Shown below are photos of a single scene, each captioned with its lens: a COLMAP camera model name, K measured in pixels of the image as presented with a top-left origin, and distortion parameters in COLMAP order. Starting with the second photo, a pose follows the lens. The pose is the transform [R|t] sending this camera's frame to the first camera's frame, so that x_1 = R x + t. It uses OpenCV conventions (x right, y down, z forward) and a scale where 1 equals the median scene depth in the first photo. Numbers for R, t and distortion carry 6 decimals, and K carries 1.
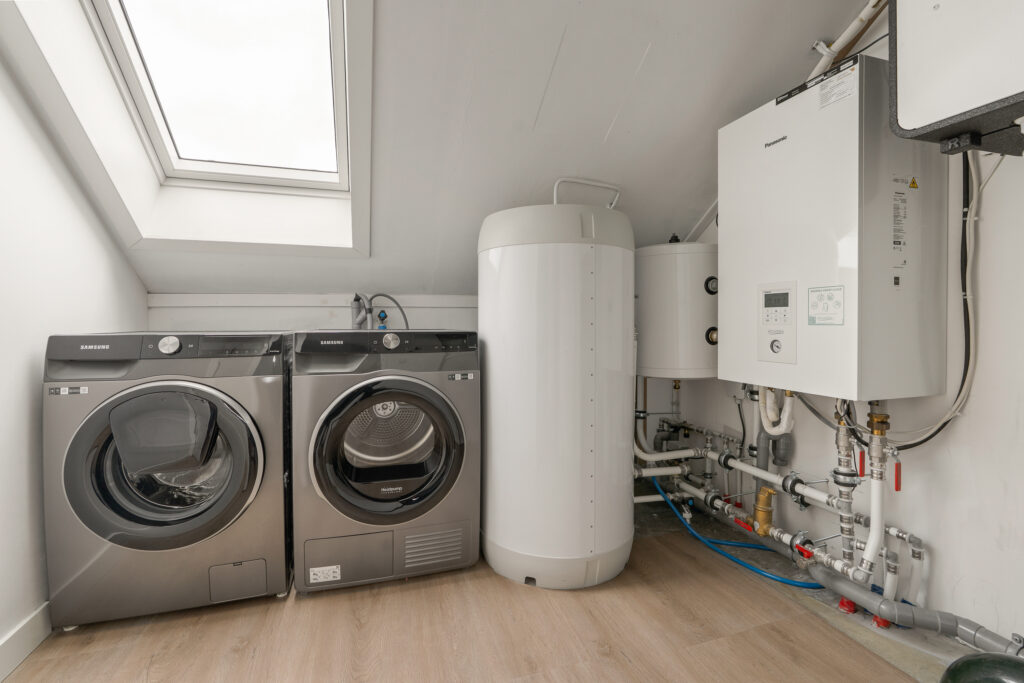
lens RADIAL K [[461.8, 0, 515.4], [0, 461.8, 335.0], [0, 0, 1]] dist [-0.008205, 0.001453]
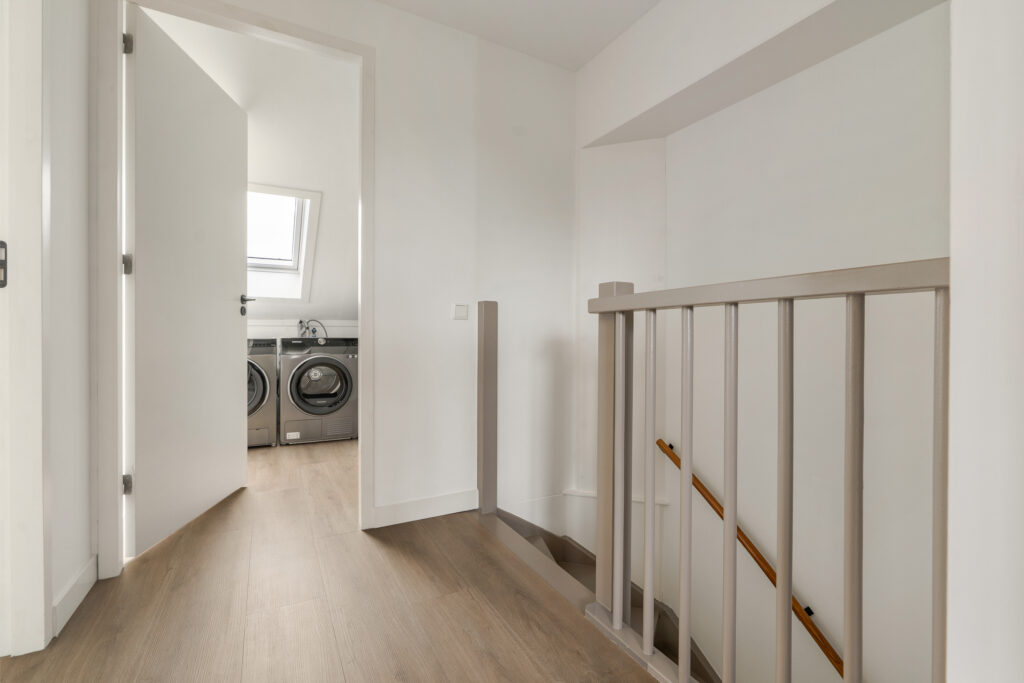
lens RADIAL K [[461.8, 0, 506.0], [0, 461.8, 341.2], [0, 0, 1]] dist [-0.008205, 0.001453]
pose [[0.986657, 0.002227, 0.162796, 0.277276], [0.000356, 0.999875, -0.015832, 0.048884], [-0.162811, 0.015679, 0.986533, -1.475112]]
